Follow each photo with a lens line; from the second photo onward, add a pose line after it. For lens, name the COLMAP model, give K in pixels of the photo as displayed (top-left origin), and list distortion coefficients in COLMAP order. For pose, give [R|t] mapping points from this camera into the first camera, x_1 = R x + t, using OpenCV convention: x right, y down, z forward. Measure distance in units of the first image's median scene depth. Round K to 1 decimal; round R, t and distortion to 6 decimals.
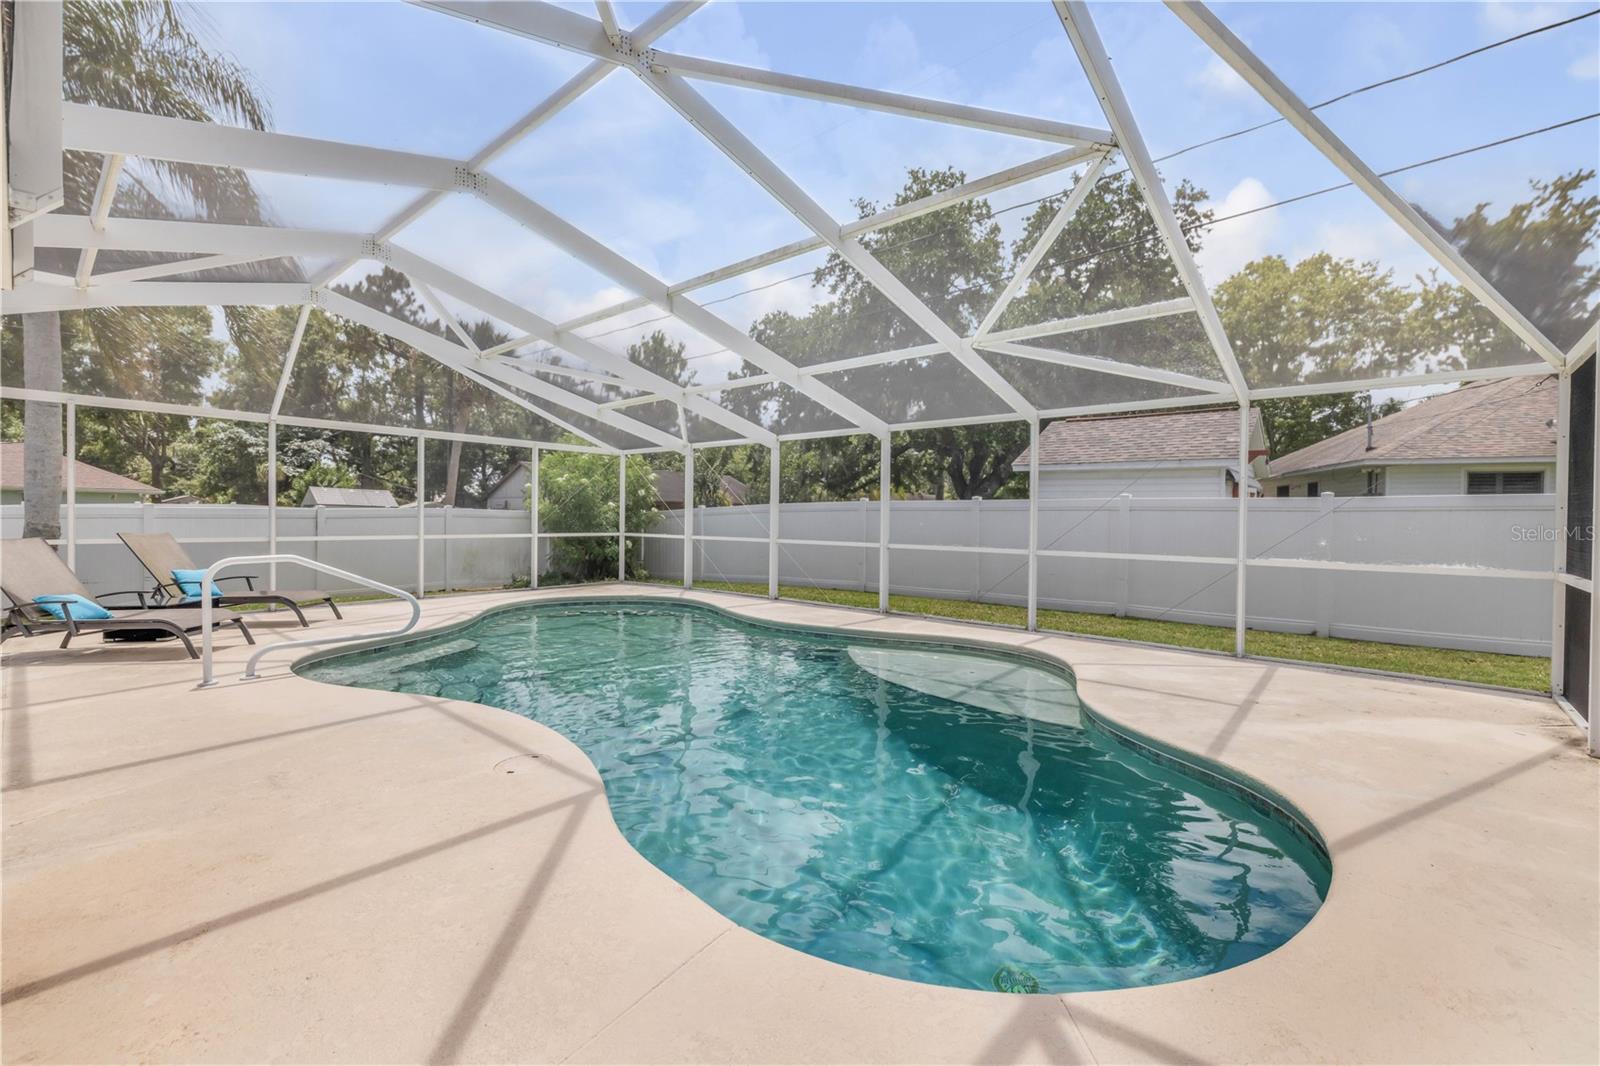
lens RADIAL K [[664.9, 0, 793.8], [0, 664.9, 525.7], [0, 0, 1]] dist [-0.008485, -0.000213]
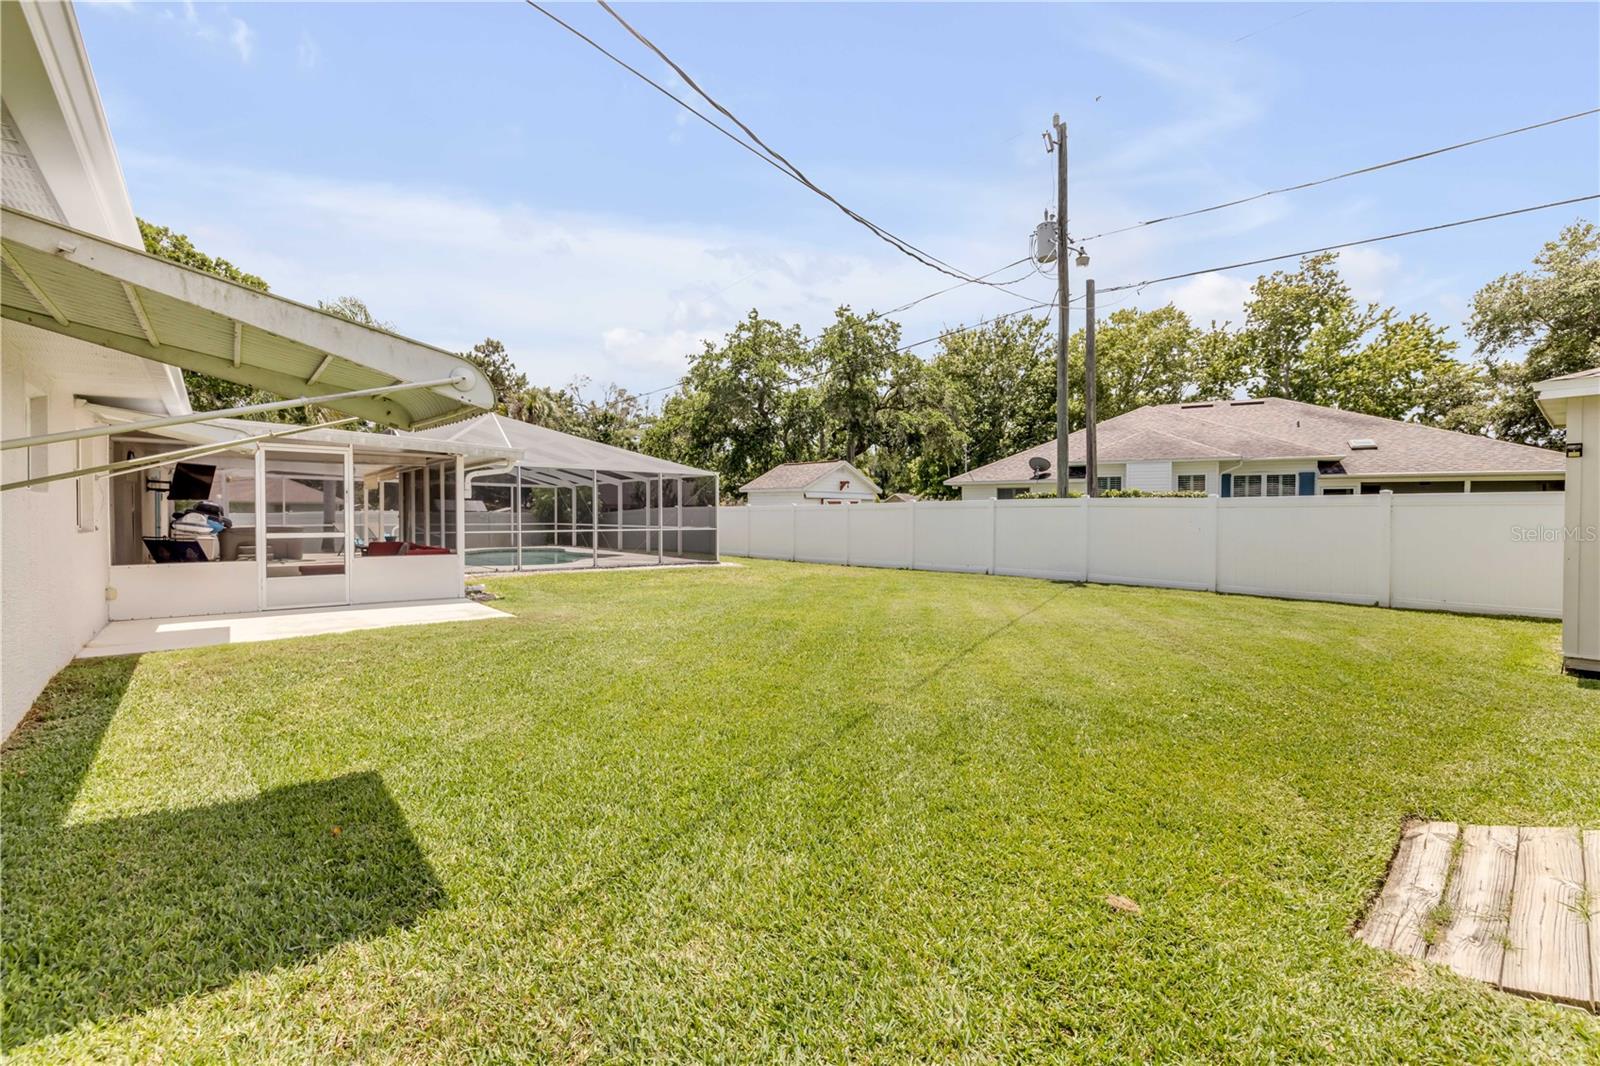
lens RADIAL K [[661.3, 0, 800.0], [0, 661.3, 533.0], [0, 0, 1]] dist [0.001560, 0.000087]
pose [[0.990802, -0.003143, -0.135281, 0.642720], [0.004983, 0.999900, 0.013262, 0.015544], [0.135226, -0.013814, 0.990718, -0.858588]]
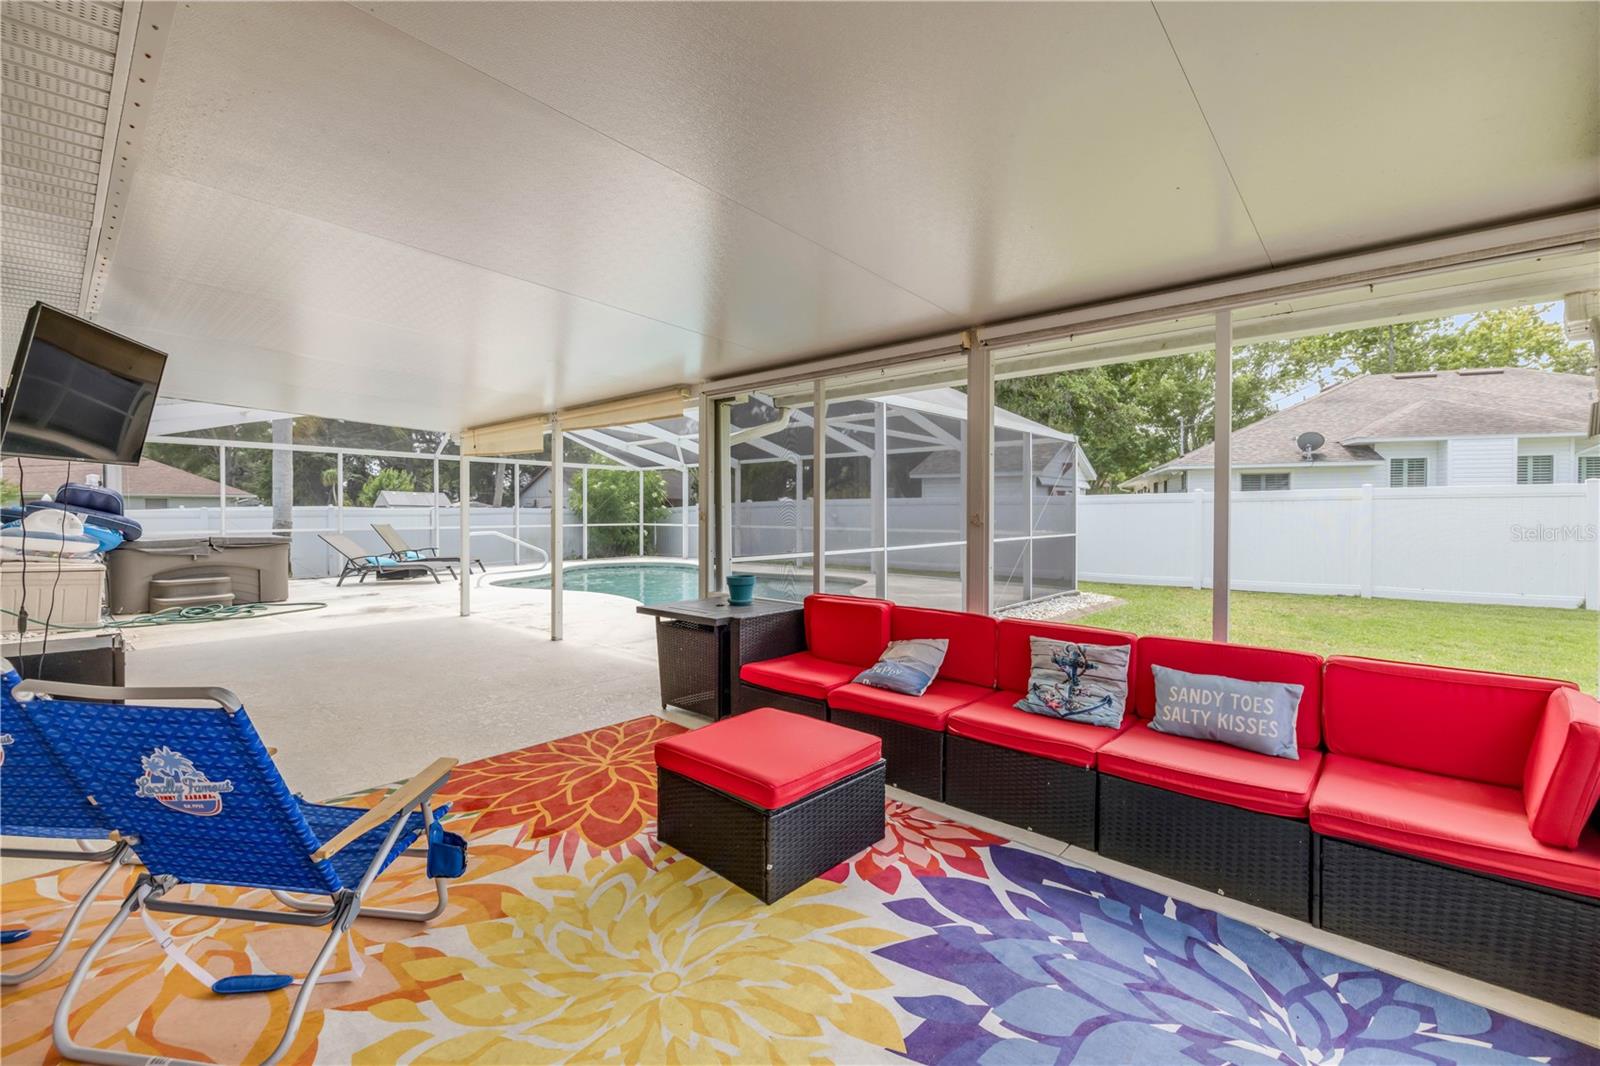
lens RADIAL K [[676.5, 0, 800.9], [0, 676.5, 516.5], [0, 0, 1]] dist [0.000384, -0.000169]
pose [[0.999857, -0.010107, -0.013549, 0.100052], [0.010029, 0.999933, -0.005813, 0.006491], [0.013607, 0.005676, 0.999891, -0.428793]]
